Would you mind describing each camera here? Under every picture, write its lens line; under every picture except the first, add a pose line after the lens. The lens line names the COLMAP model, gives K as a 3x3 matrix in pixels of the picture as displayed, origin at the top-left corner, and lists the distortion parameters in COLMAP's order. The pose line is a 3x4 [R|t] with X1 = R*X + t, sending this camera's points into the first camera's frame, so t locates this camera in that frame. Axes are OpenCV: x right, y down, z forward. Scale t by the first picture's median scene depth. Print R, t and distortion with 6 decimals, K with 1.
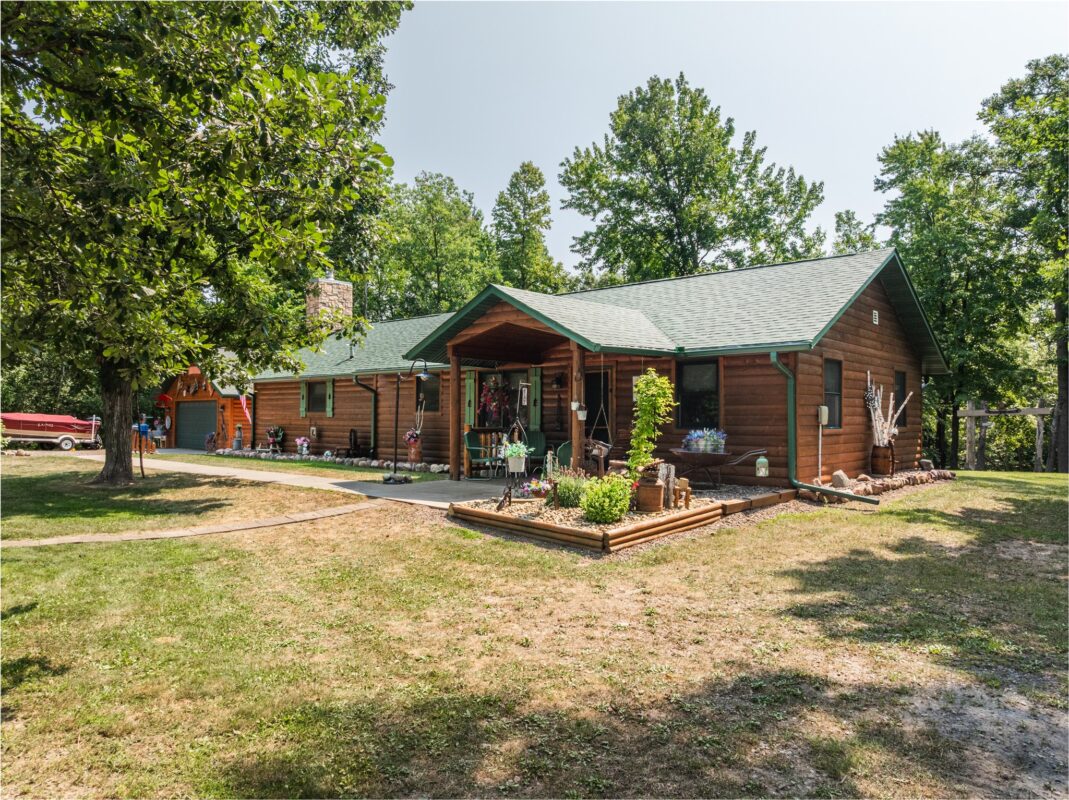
lens RADIAL K [[743.2, 0, 527.7], [0, 743.2, 397.3], [0, 0, 1]] dist [-0.048095, 0.025781]
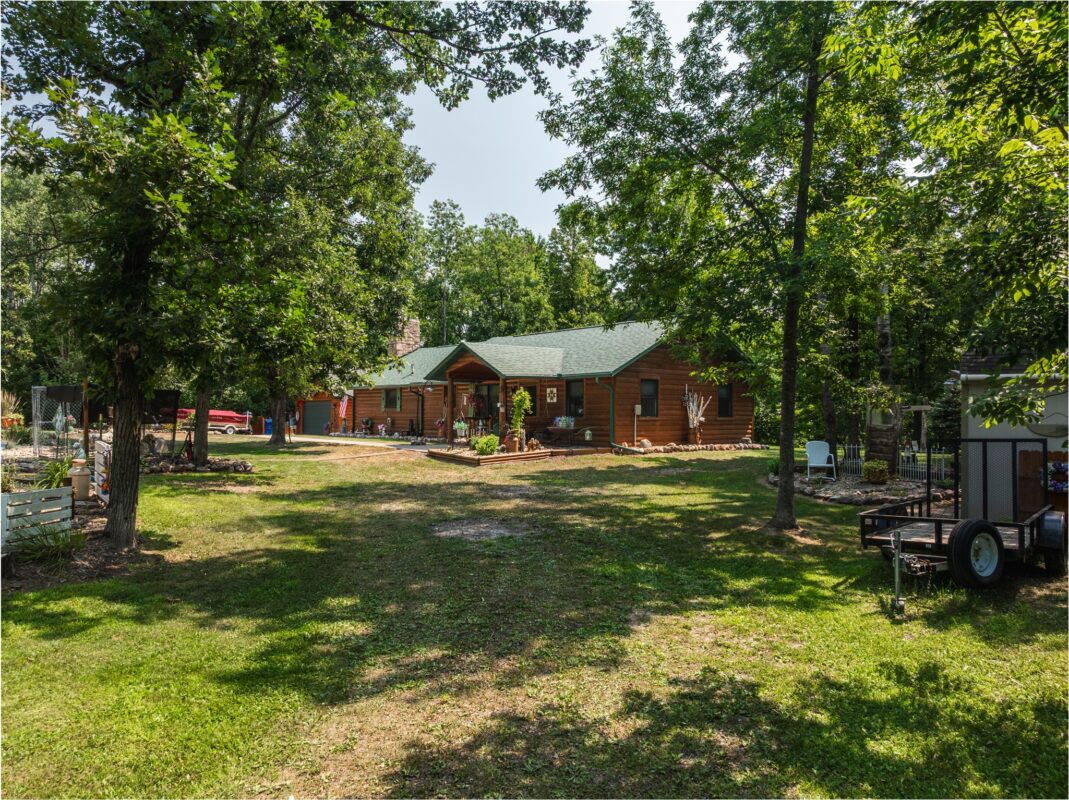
lens RADIAL K [[743.2, 0, 527.7], [0, 743.2, 397.3], [0, 0, 1]] dist [-0.048095, 0.025781]
pose [[0.989647, -0.002415, -0.143505, 0.249710], [0.002977, 0.999989, 0.003700, -0.009192], [0.143495, -0.004089, 0.989643, -0.563266]]
